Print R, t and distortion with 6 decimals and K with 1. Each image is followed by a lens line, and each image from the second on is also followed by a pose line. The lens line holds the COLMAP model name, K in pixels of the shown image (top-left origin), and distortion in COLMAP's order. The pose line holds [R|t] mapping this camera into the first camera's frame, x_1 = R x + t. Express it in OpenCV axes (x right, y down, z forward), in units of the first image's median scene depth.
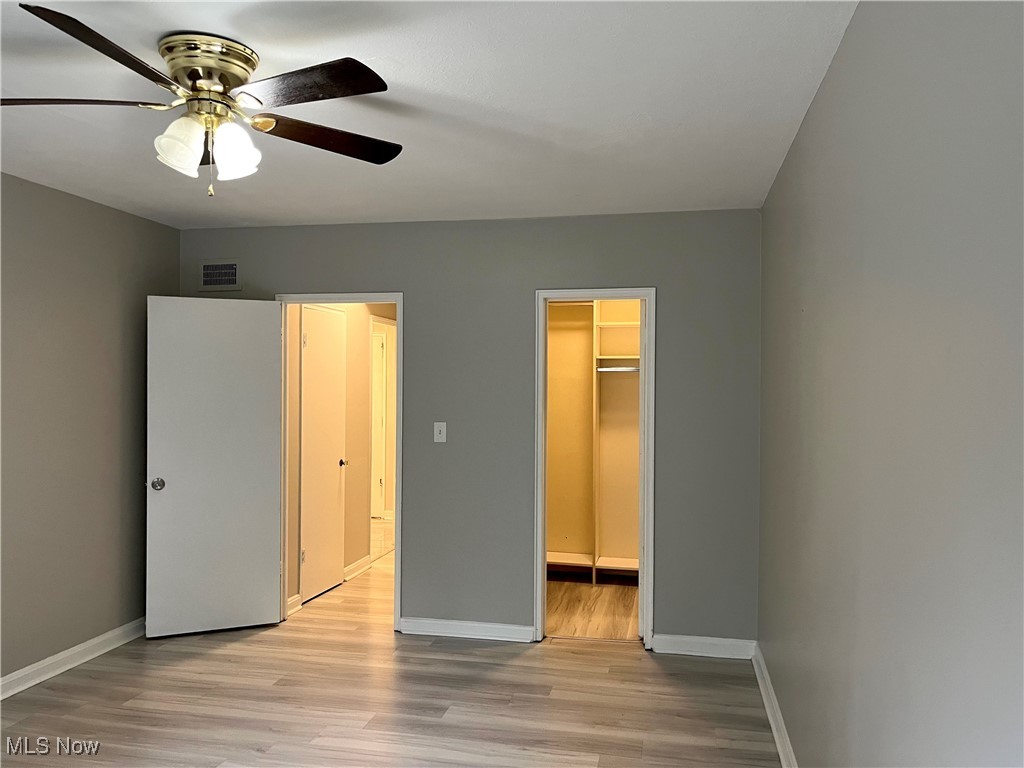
lens RADIAL K [[777.0, 0, 512.0], [0, 777.0, 384.0], [0, 0, 1]] dist [0.034637, -0.002708]
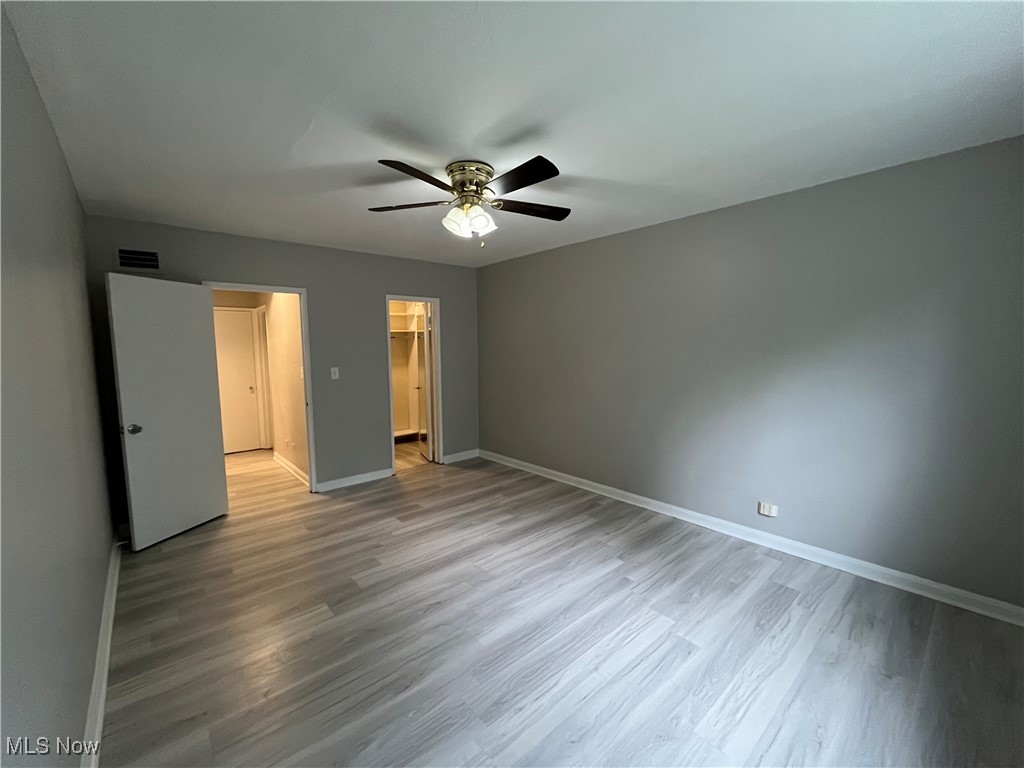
lens RADIAL K [[420.1, 0, 512.0], [0, 420.1, 384.0], [0, 0, 1]] dist [-0.000885, -0.000139]
pose [[0.602468, -0.087121, 0.793374, -0.627045], [0.015076, 0.995090, 0.097824, 0.000651], [-0.798000, -0.046975, 0.600823, 0.133748]]
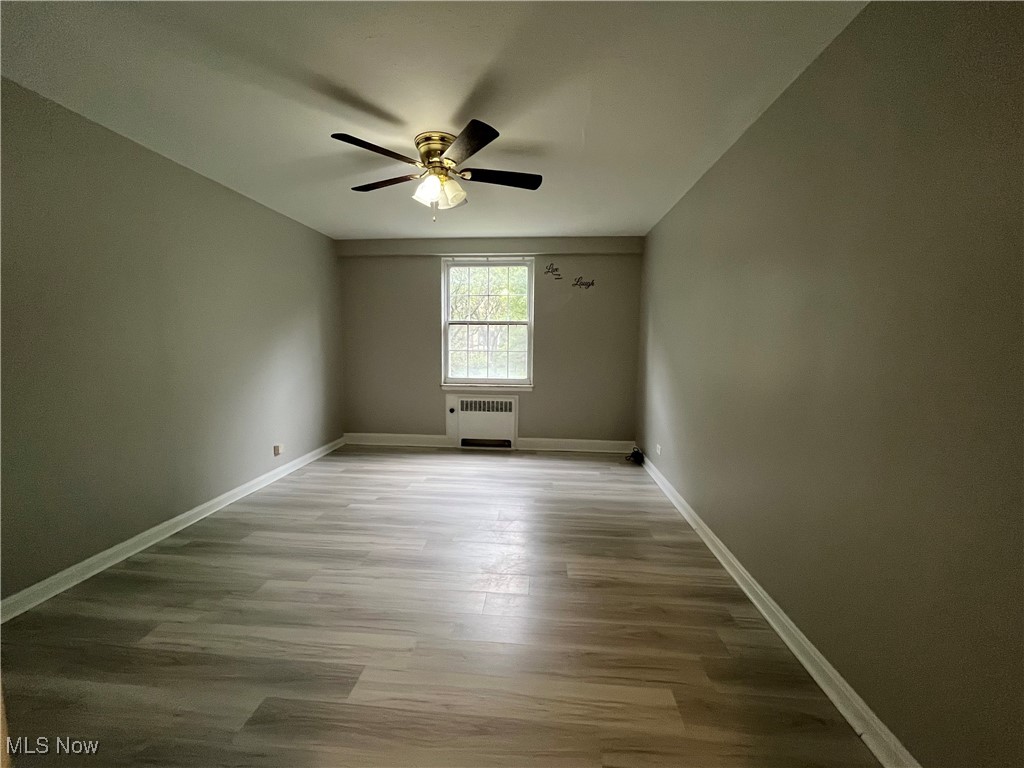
lens RADIAL K [[420.1, 0, 512.0], [0, 420.1, 384.0], [0, 0, 1]] dist [-0.000885, -0.000139]
pose [[-0.991002, -0.005279, -0.133740, -0.223706], [-0.018152, 0.995291, 0.095222, 0.045671], [0.132608, 0.096793, -0.986431, 1.124178]]
